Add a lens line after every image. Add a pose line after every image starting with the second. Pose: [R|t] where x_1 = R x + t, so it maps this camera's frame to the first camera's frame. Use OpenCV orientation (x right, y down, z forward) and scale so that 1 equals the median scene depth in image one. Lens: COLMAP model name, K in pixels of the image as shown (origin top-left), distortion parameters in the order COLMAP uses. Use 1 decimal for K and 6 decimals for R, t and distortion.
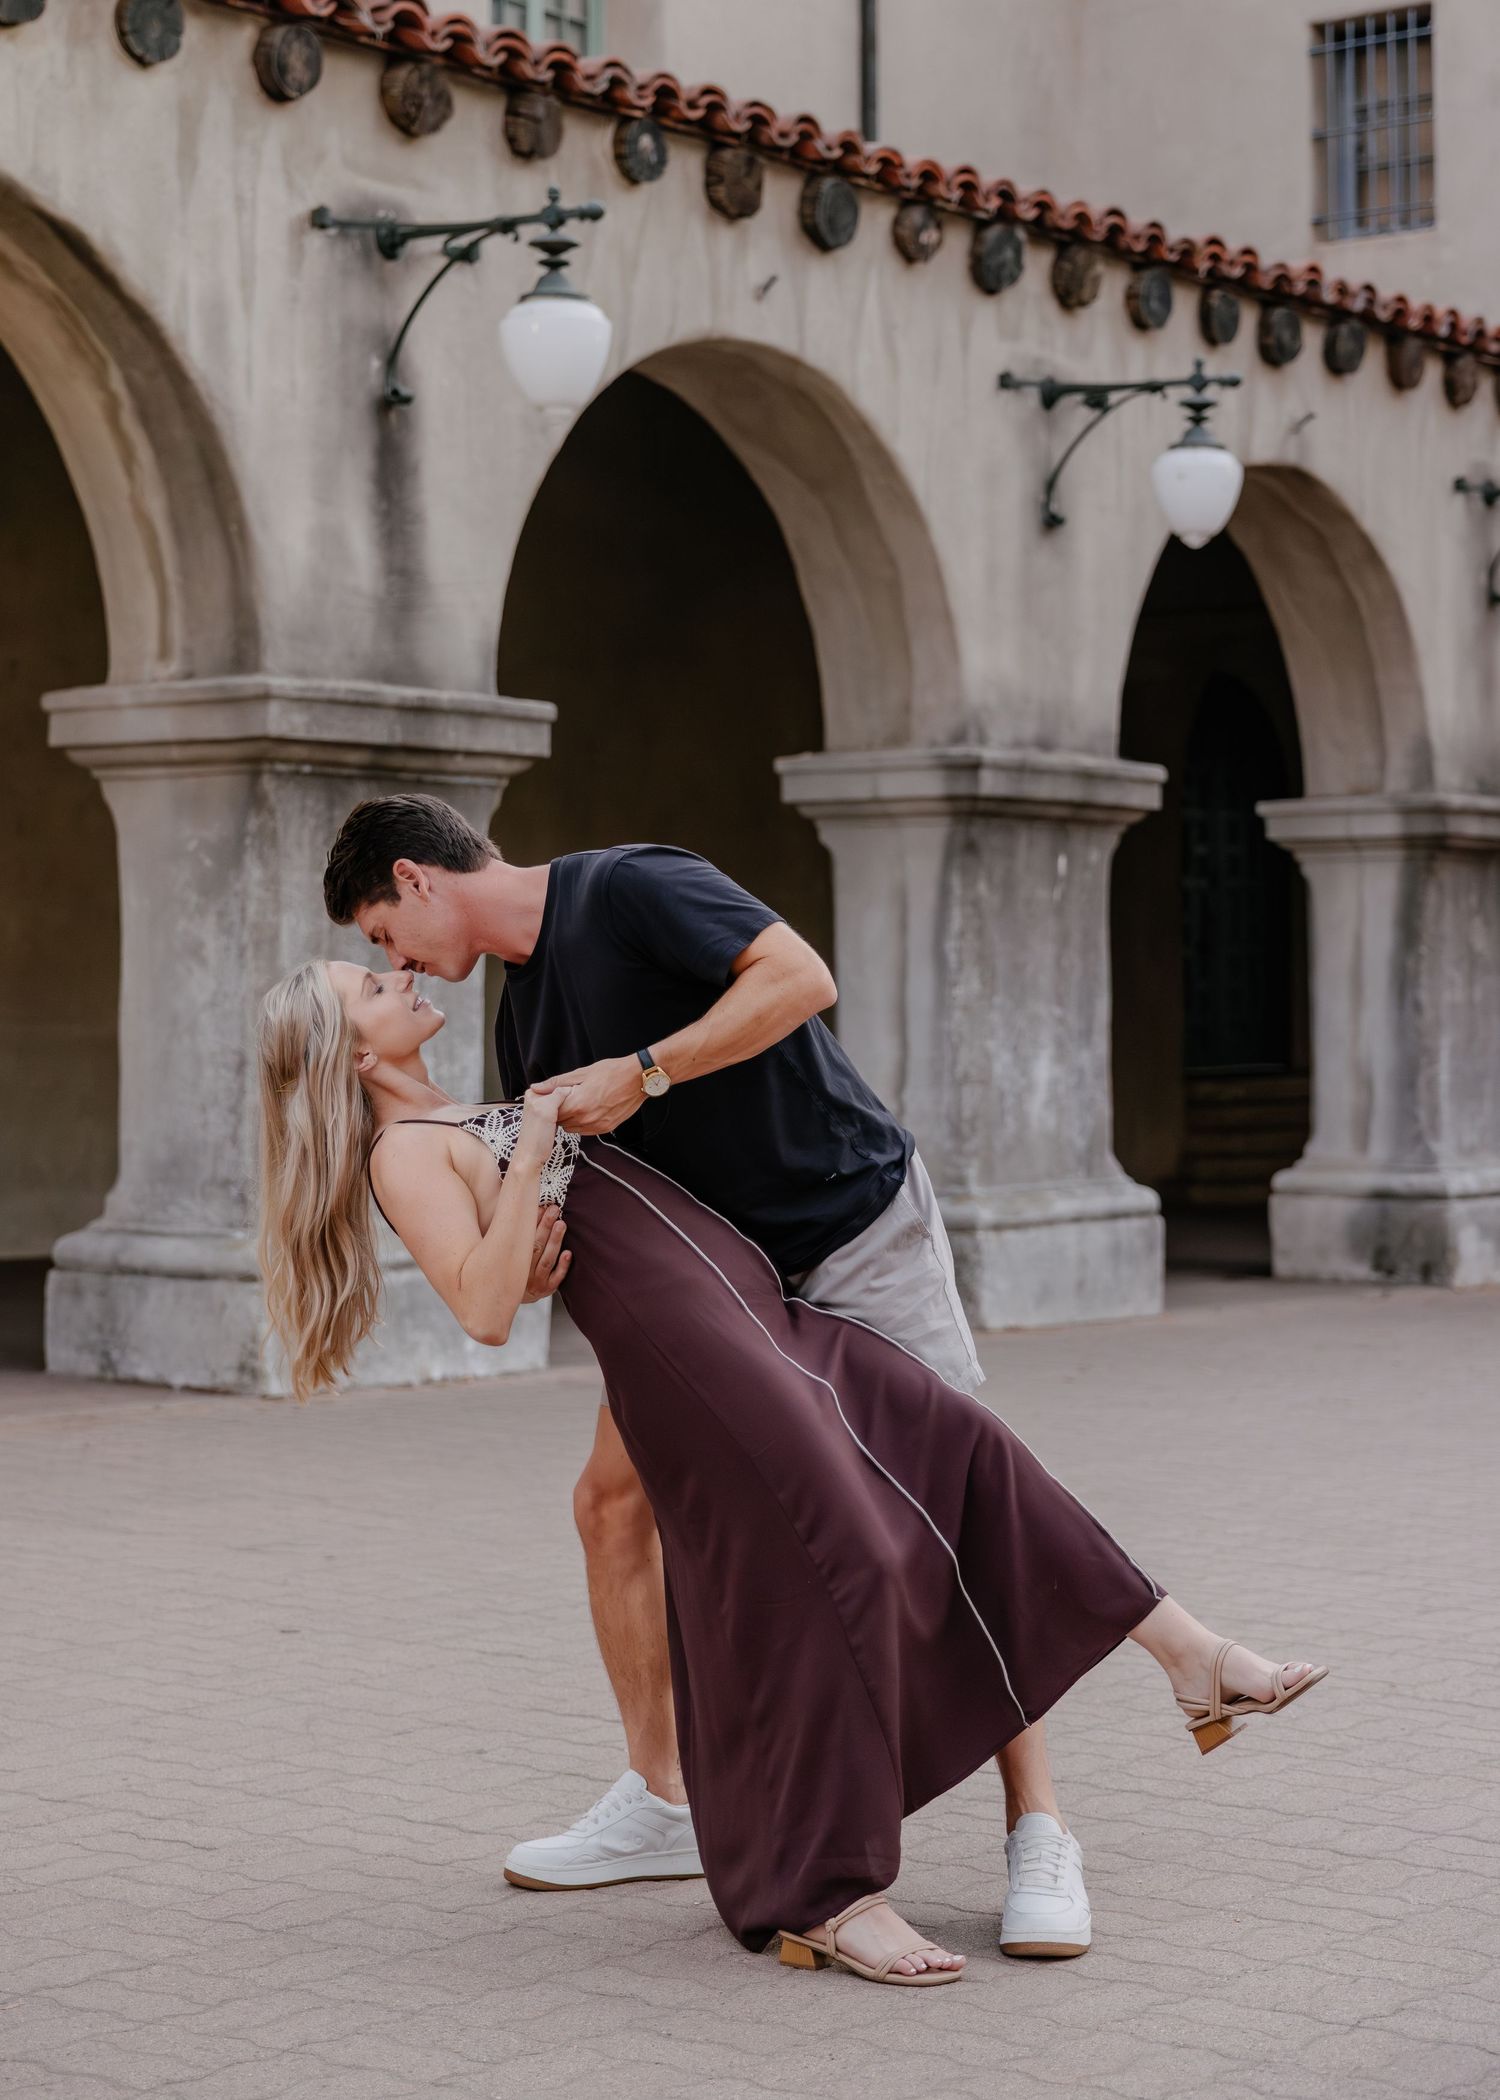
lens RADIAL K [[5131.8, 0, 747.6], [0, 5131.8, 1051.5], [0, 0, 1]] dist [-0.340373, 0.000000]
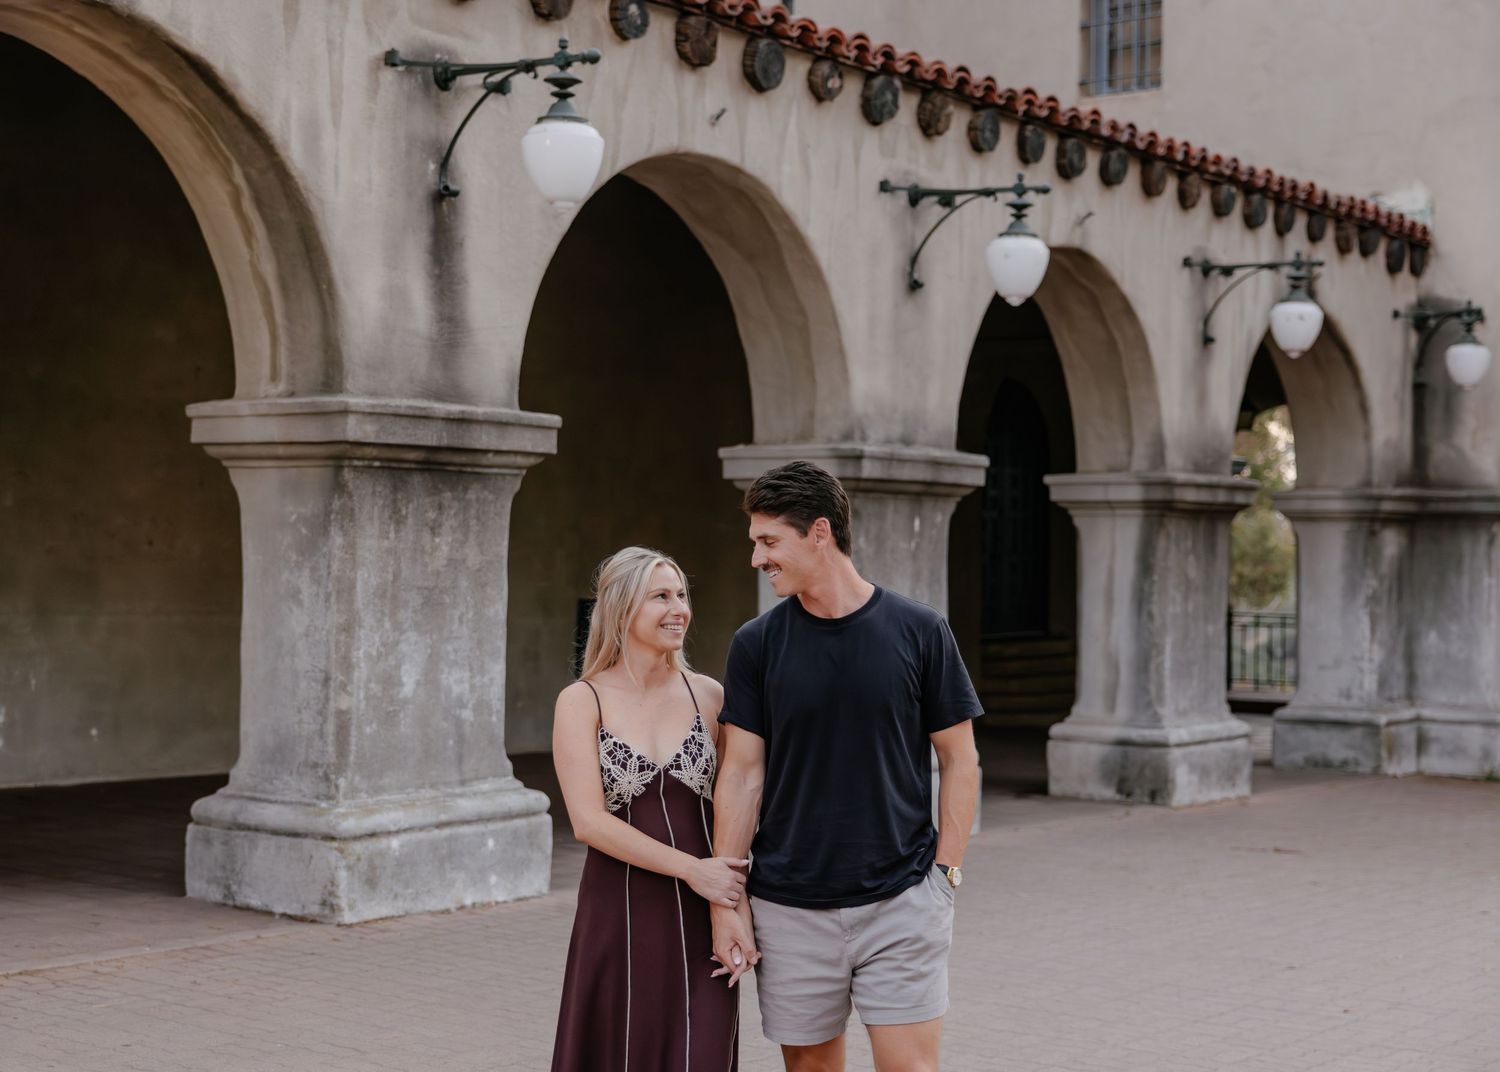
lens RADIAL K [[2353.3, 0, 753.6], [0, 2353.3, 536.8], [0, 0, 1]] dist [-0.187137, 0.000000]
pose [[0.999625, 0.015002, 0.022926, 0.000409], [-0.015477, 0.999666, 0.020675, -0.047266], [-0.022608, -0.021022, 0.999523, 0.349126]]
